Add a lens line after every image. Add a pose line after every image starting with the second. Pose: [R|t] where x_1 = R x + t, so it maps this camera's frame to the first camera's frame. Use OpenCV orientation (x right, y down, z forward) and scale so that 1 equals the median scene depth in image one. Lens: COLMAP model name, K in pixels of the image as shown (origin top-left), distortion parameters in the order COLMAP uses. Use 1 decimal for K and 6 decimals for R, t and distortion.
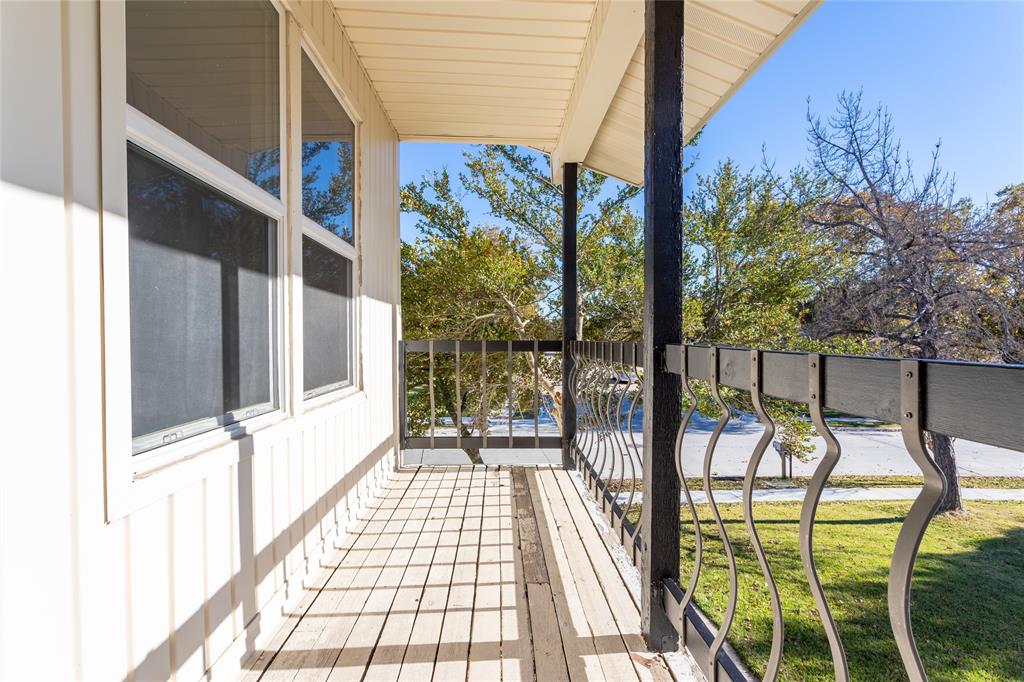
lens RADIAL K [[483.1, 0, 512.0], [0, 483.1, 341.0], [0, 0, 1]] dist [0.003672, 0.001055]
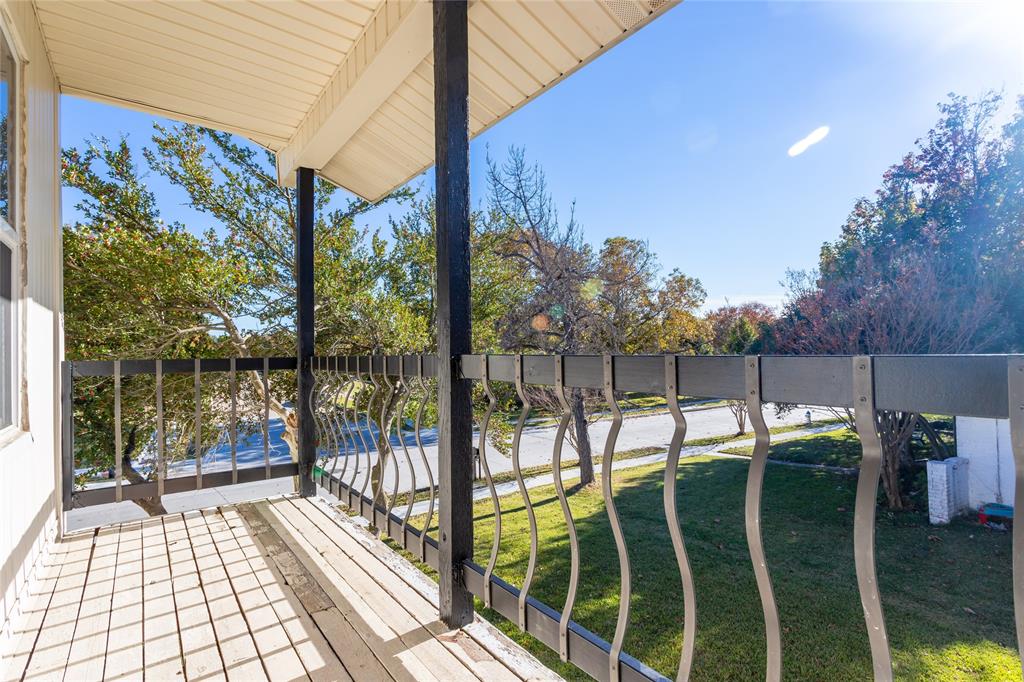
lens RADIAL K [[509.2, 0, 512.0], [0, 509.2, 341.0], [0, 0, 1]] dist [0.011828, 0.000493]
pose [[0.818493, -0.000666, 0.574516, -0.104969], [0.020006, 0.999426, -0.027344, 0.003253], [-0.574168, 0.033875, 0.818037, -0.026528]]
